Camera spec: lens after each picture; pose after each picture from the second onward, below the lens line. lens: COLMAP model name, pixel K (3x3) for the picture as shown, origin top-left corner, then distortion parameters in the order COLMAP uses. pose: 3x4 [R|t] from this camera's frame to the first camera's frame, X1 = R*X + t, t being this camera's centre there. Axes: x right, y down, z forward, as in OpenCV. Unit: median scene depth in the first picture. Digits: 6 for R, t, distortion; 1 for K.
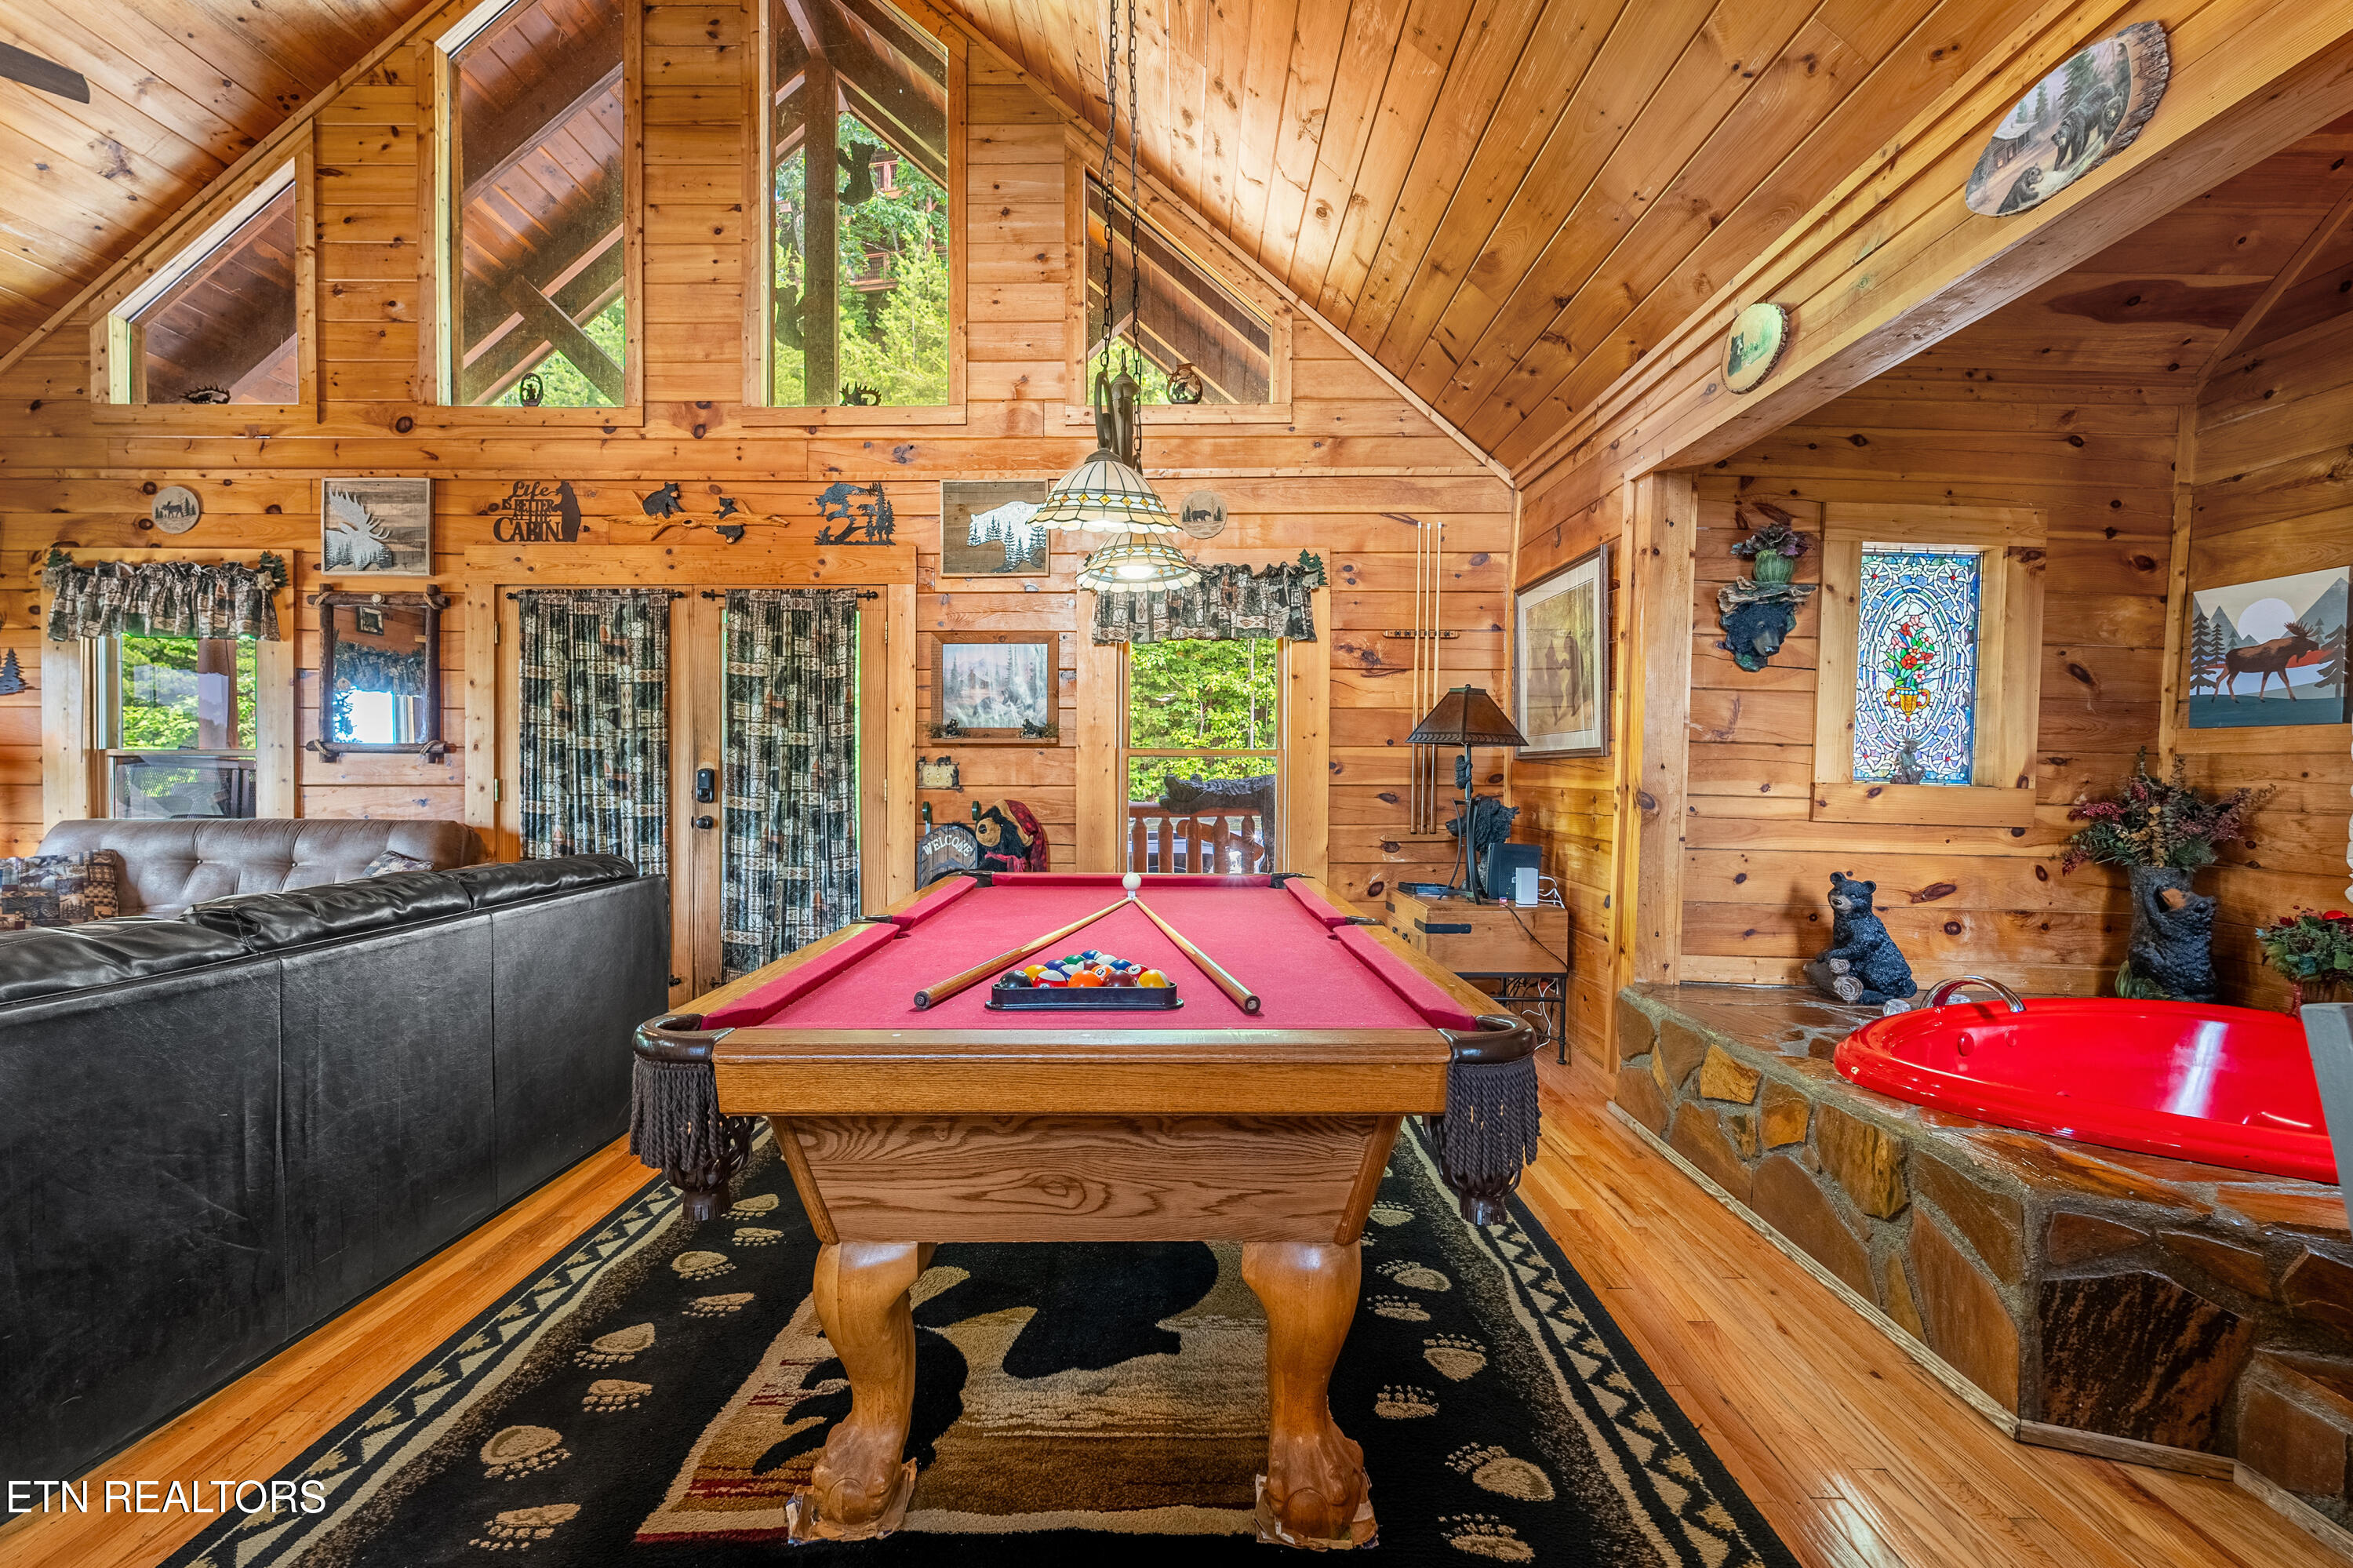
lens RADIAL K [[1026.5, 0, 1176.5], [0, 1026.5, 784.0], [0, 0, 1]] dist [0.001682, -0.000030]
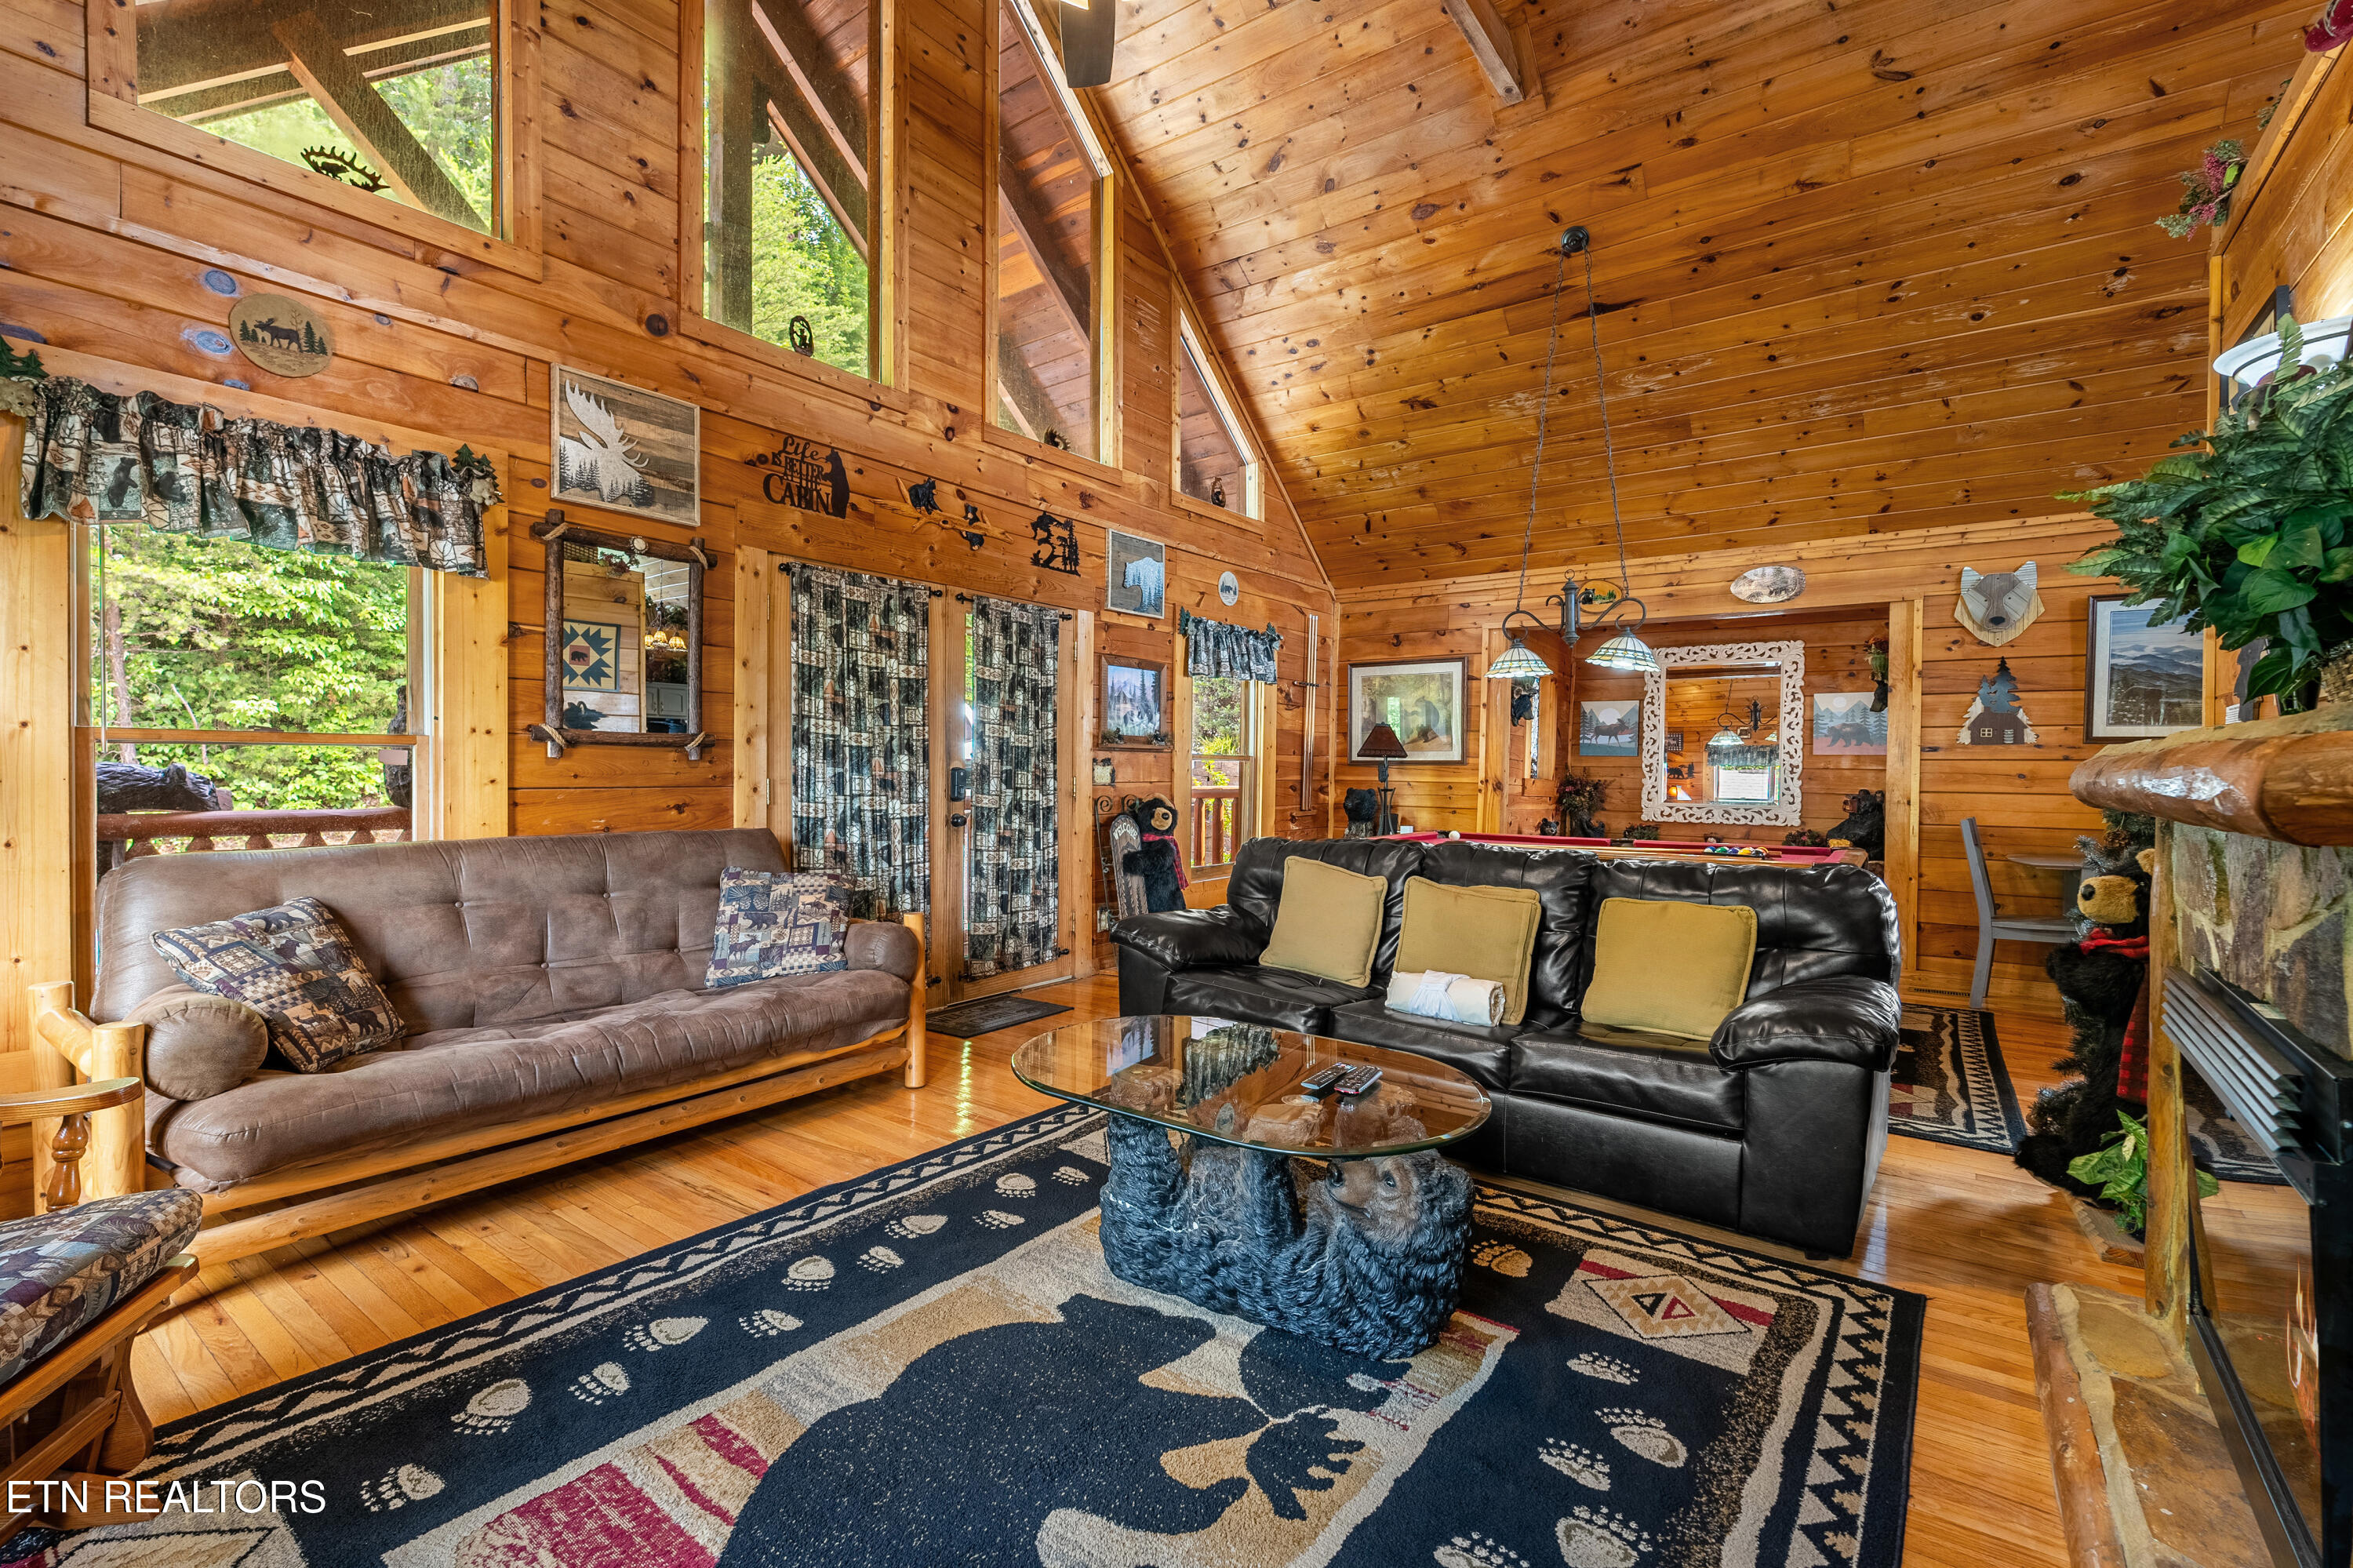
lens RADIAL K [[1024.3, 0, 1176.5], [0, 1024.3, 784.0], [0, 0, 1]] dist [-0.005427, 0.000517]
pose [[0.593254, -0.008633, 0.804969, -1.165186], [0.001614, 0.999953, 0.009535, -0.008112], [-0.805014, -0.004357, 0.593240, 0.224749]]
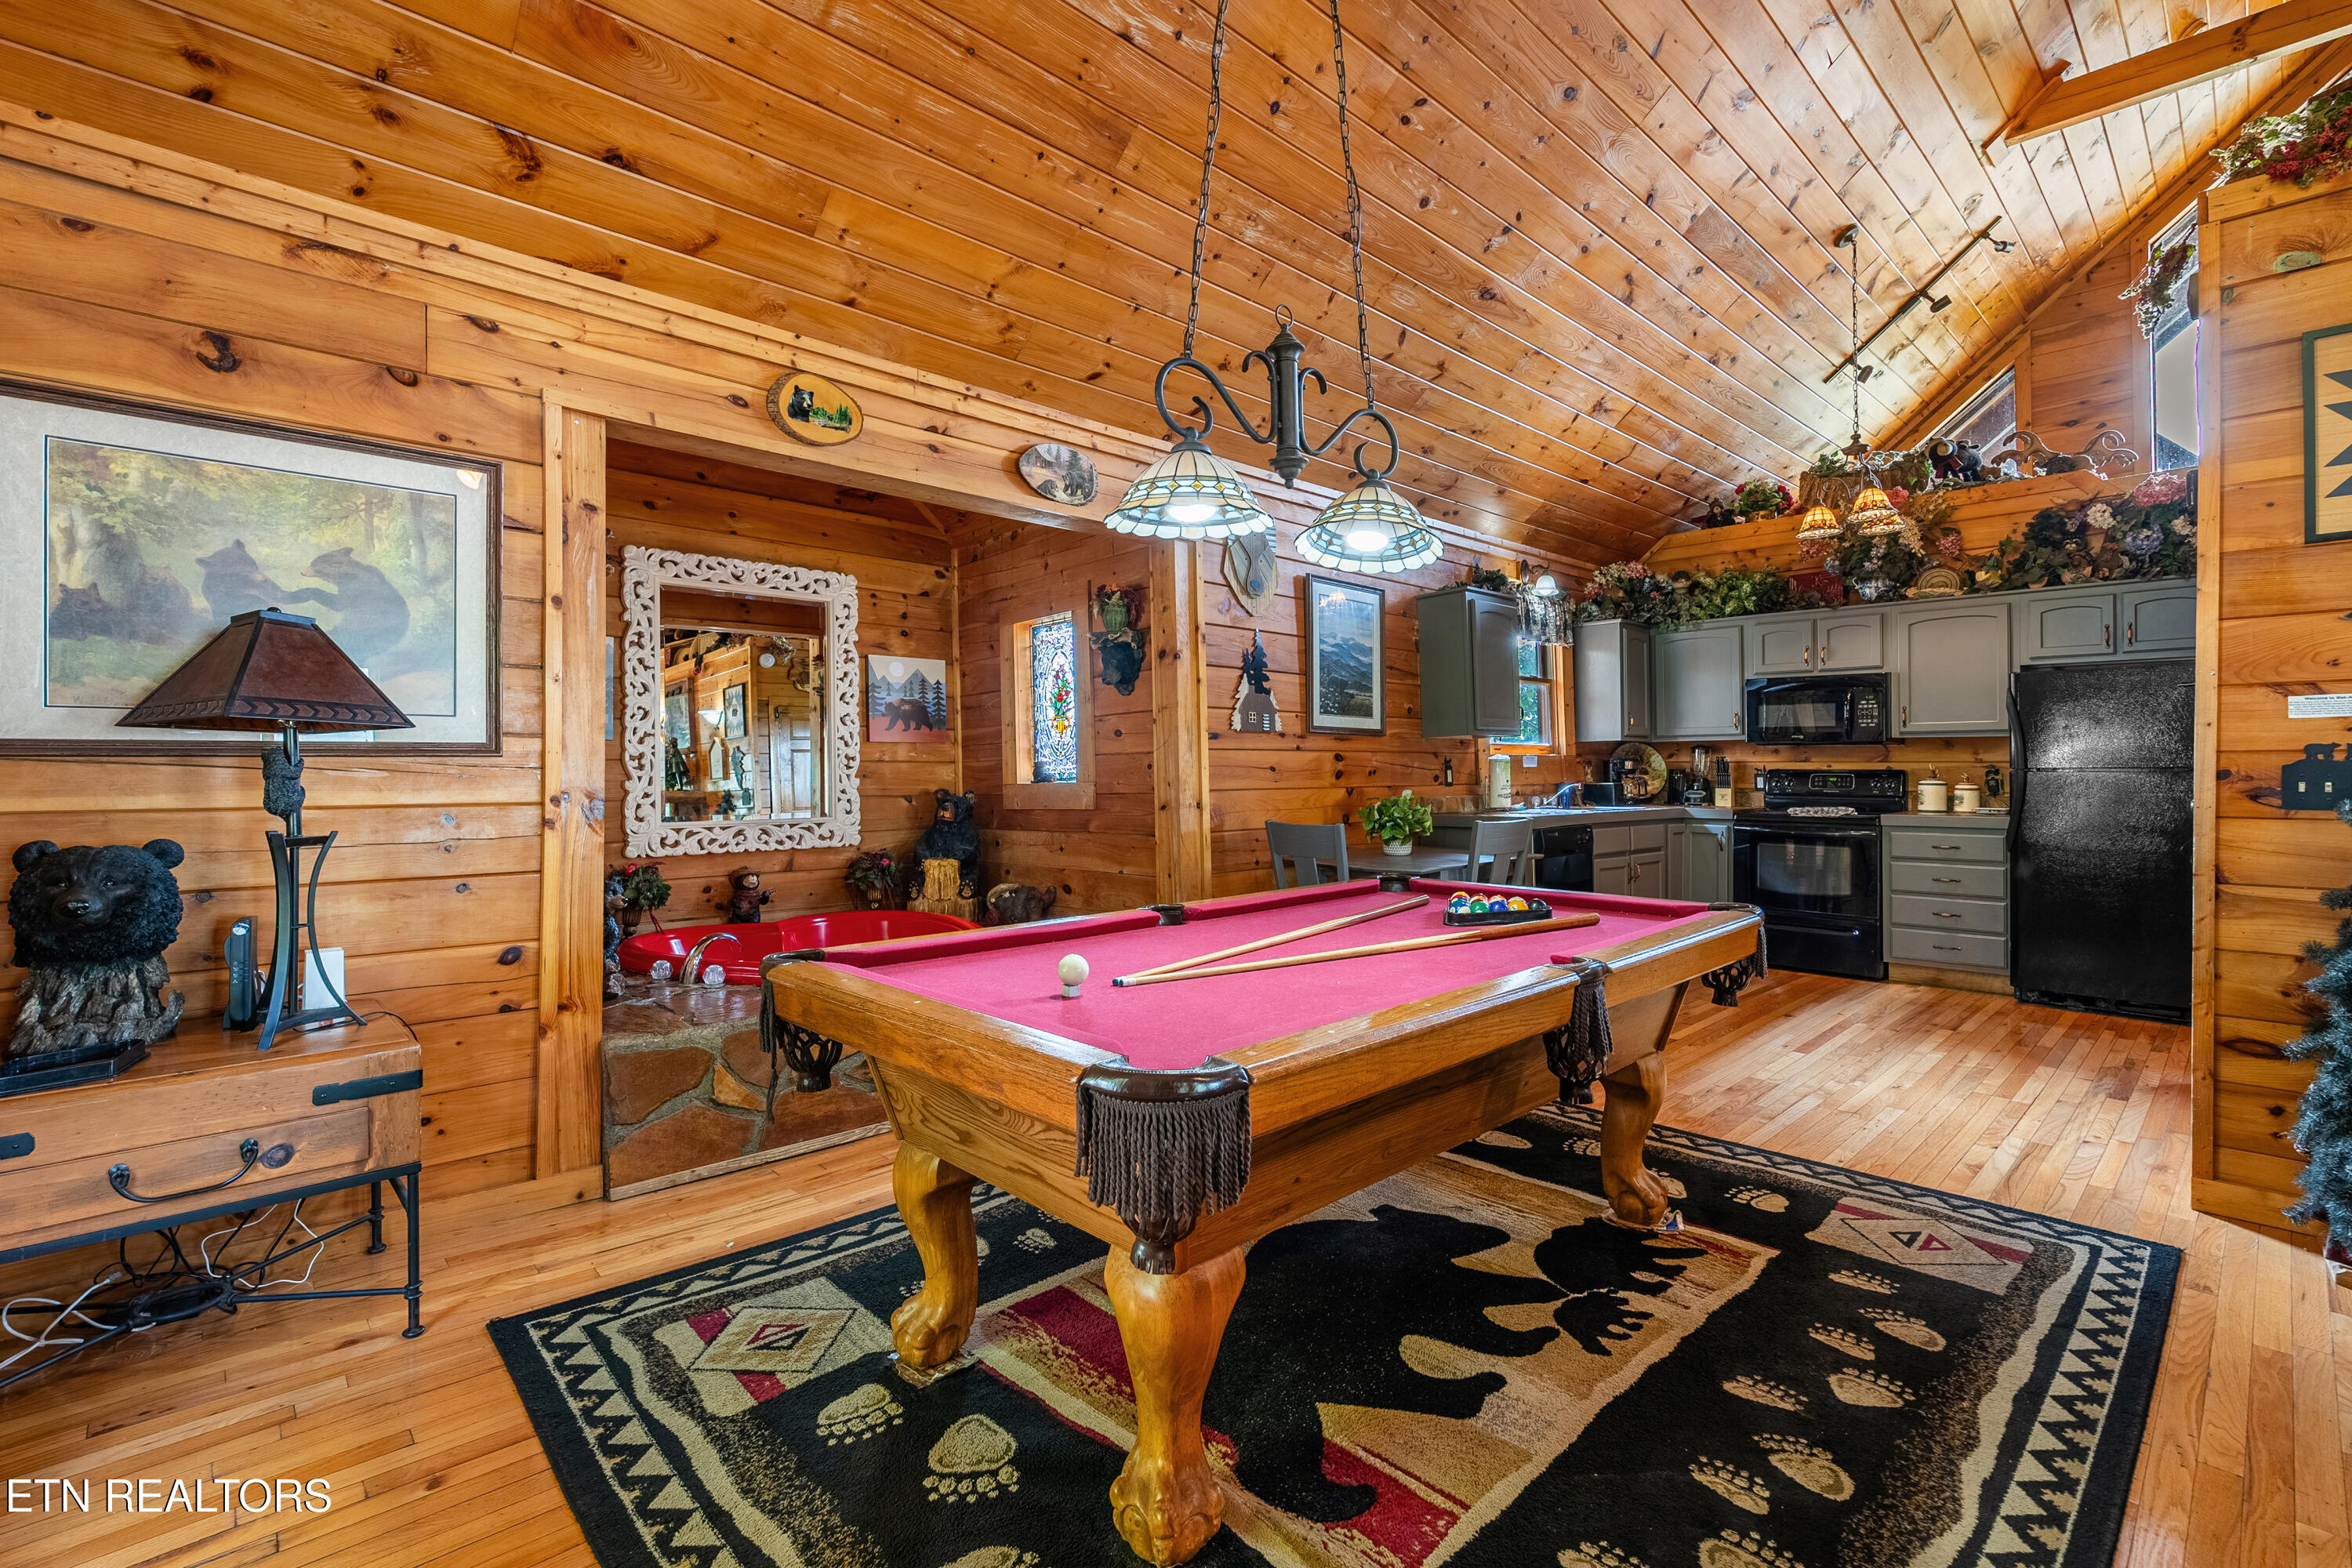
lens RADIAL K [[1040.6, 0, 1174.5], [0, 1040.6, 759.5], [0, 0, 1]] dist [-0.004356, 0.000114]
pose [[-0.684205, 0.003587, 0.729281, -0.345611], [0.008742, 0.999956, 0.003284, -0.018005], [-0.729237, 0.008622, -0.684207, 0.908506]]
